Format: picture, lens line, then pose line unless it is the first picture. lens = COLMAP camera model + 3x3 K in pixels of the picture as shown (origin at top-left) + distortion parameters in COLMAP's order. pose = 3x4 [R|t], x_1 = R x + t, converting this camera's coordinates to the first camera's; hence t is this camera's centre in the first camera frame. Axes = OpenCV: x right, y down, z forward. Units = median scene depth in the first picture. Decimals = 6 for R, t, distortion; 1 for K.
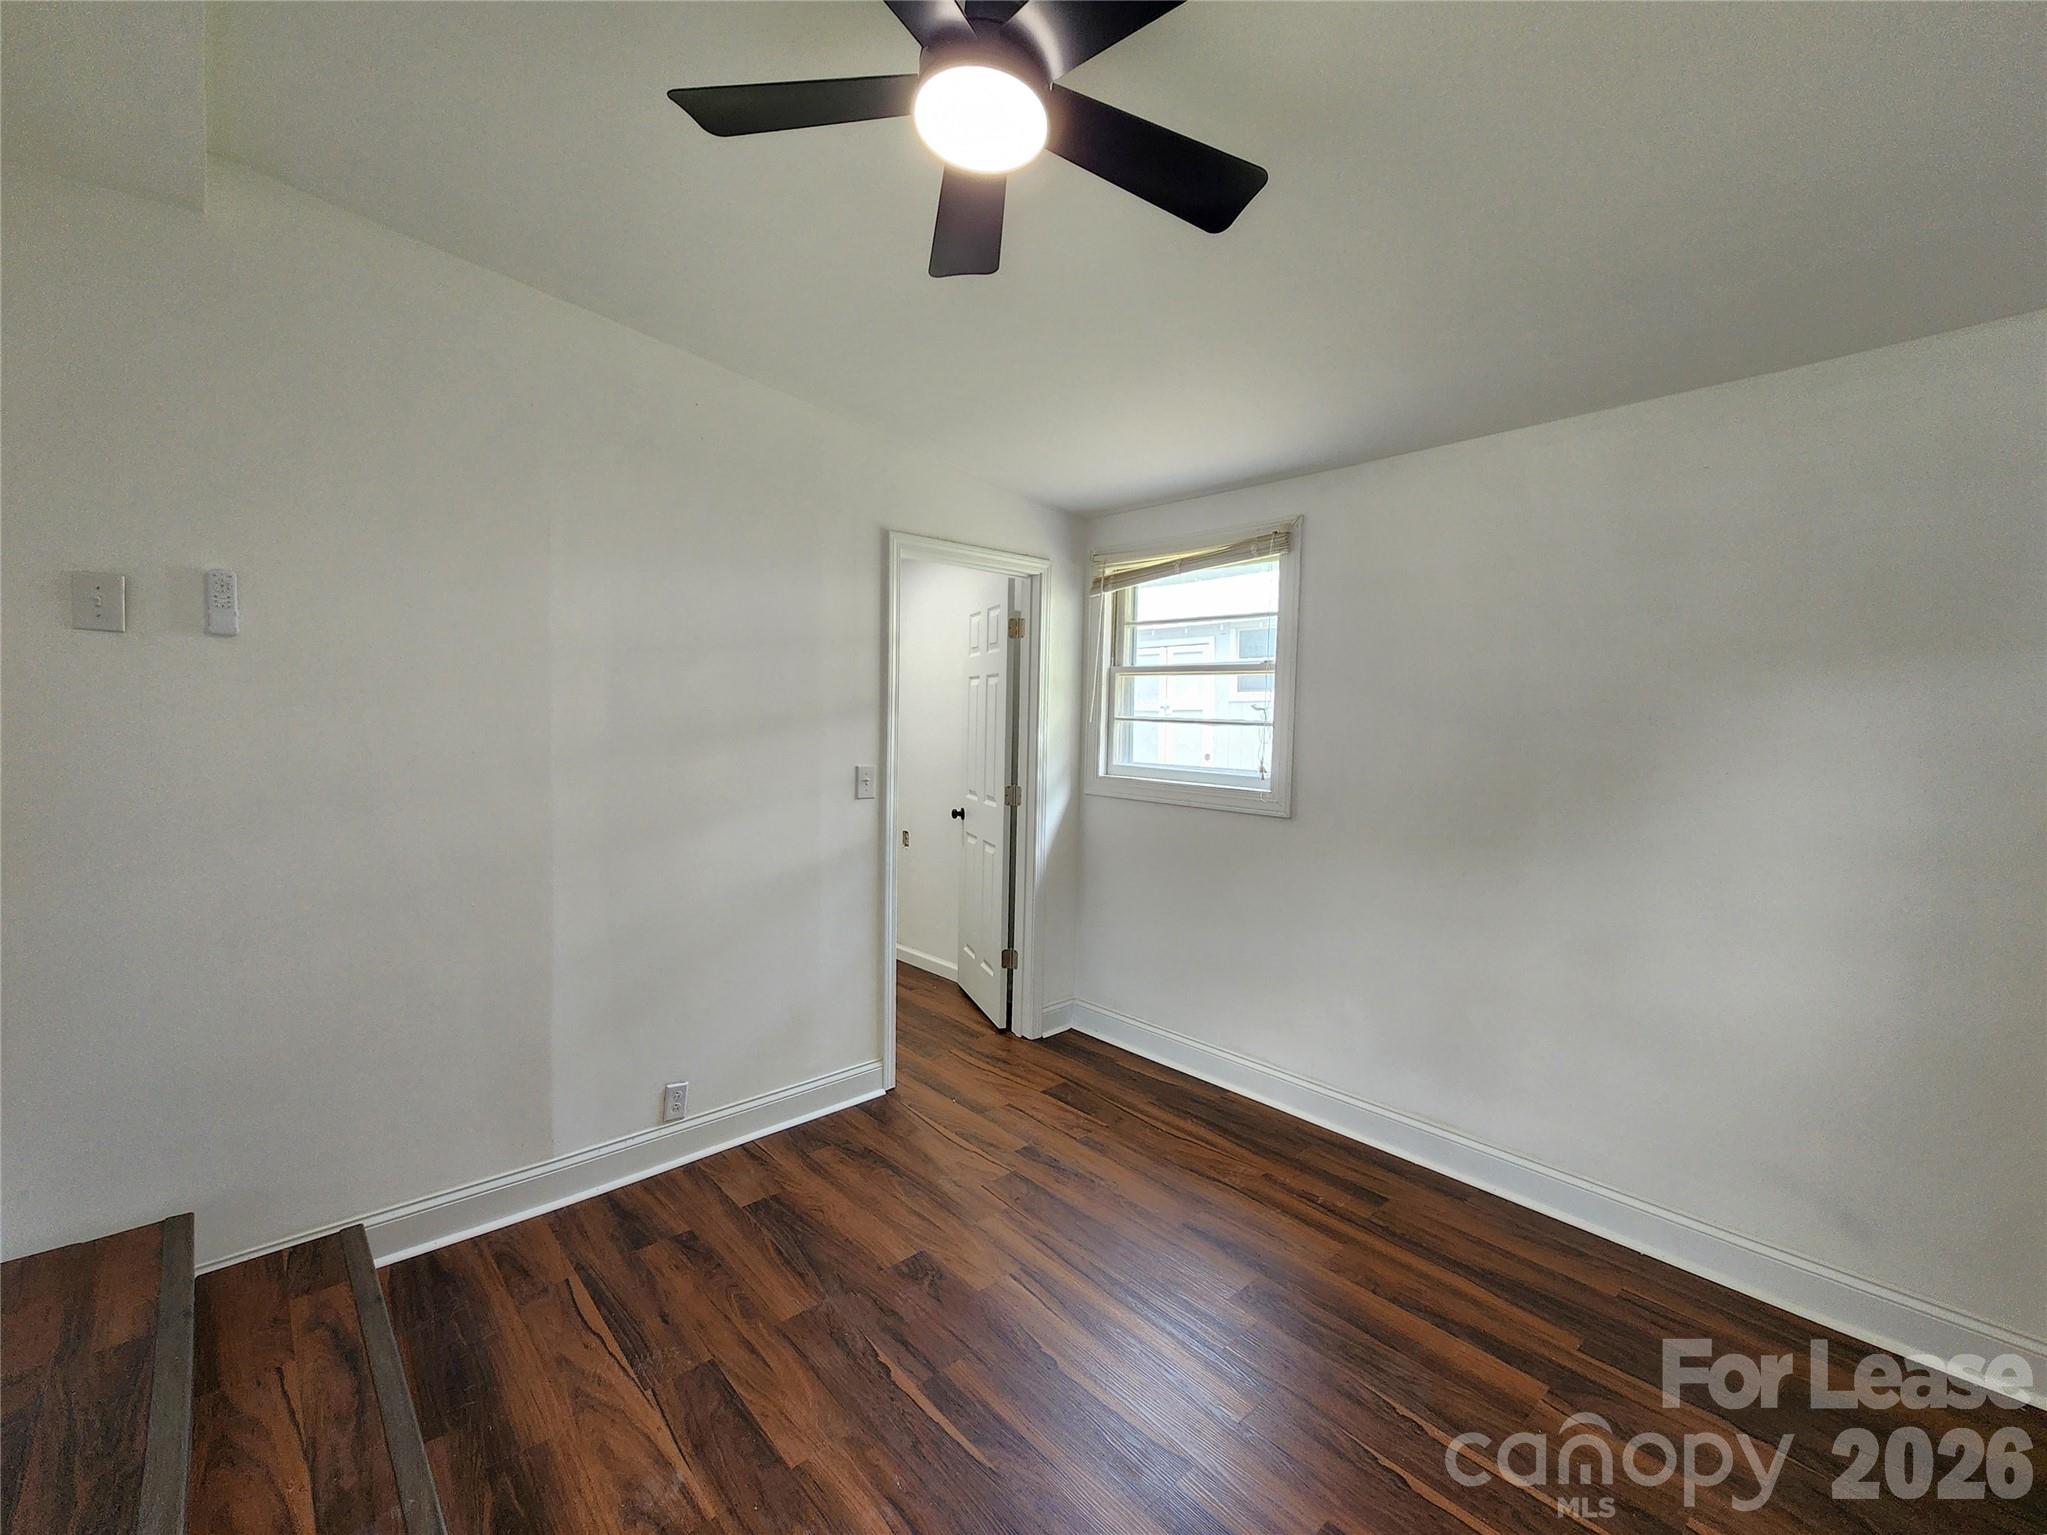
lens RADIAL K [[860.4, 0, 1023.5], [0, 860.4, 767.5], [0, 0, 1]] dist [0.000981, -0.000100]
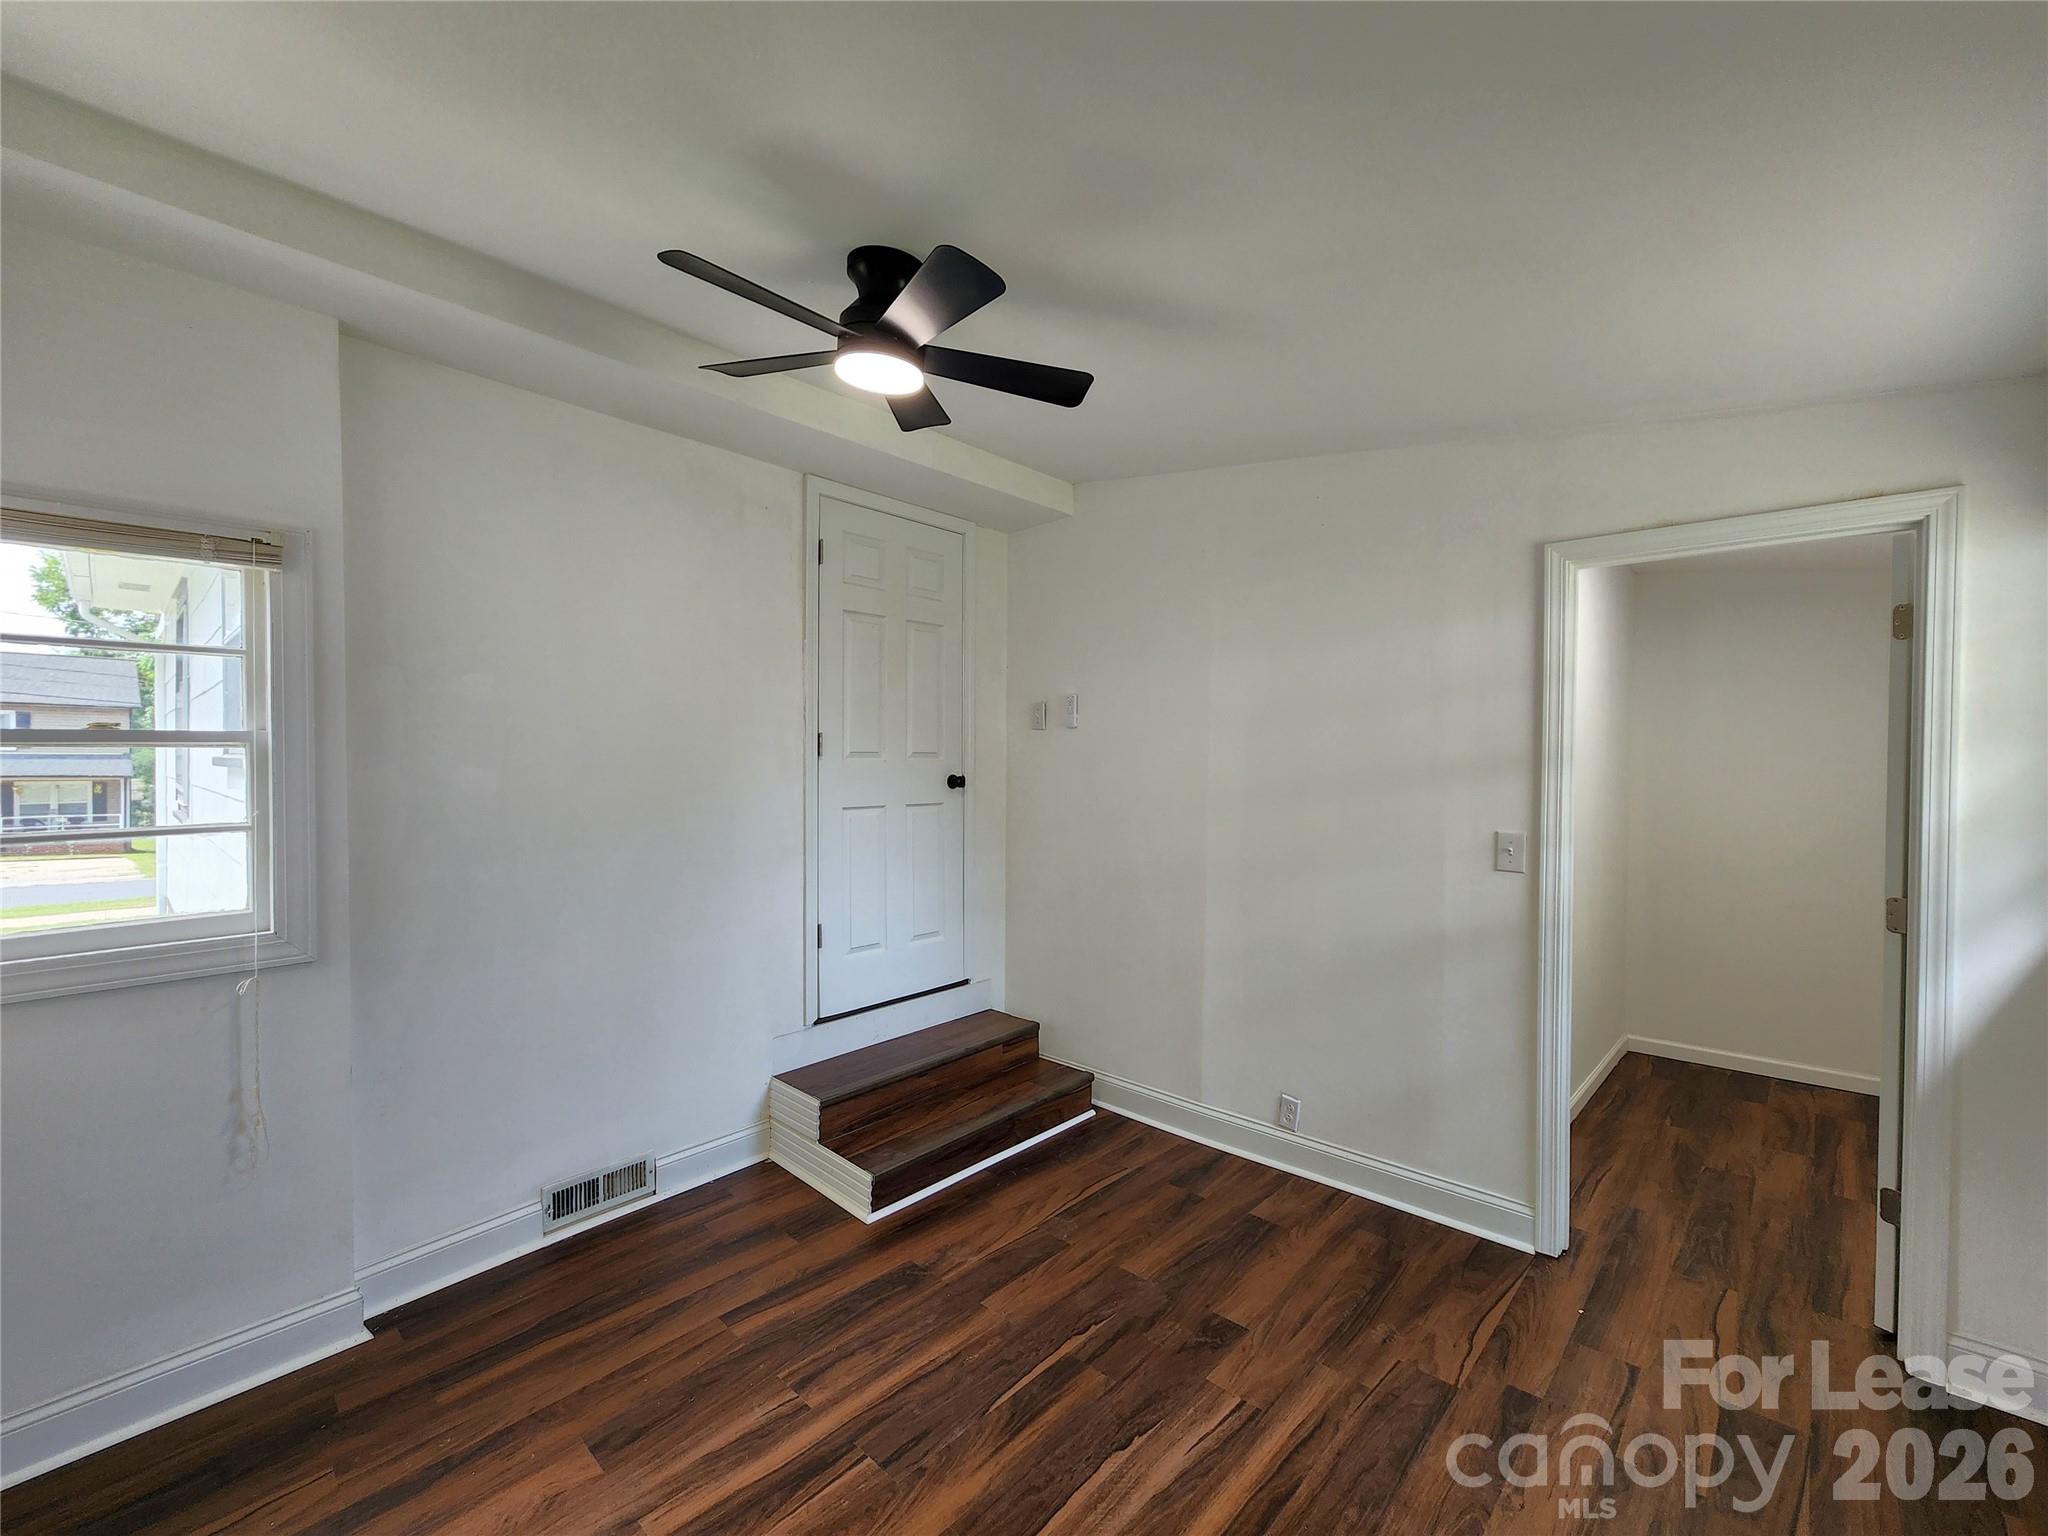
lens RADIAL K [[824.5, 0, 1036.4], [0, 824.5, 773.5], [0, 0, 1]] dist [-0.000545, 0.000052]
pose [[0.125413, -0.002331, -0.992102, 0.715570], [-0.072918, 0.997271, -0.011561, -0.021217], [0.989421, 0.073792, 0.124901, 0.576544]]
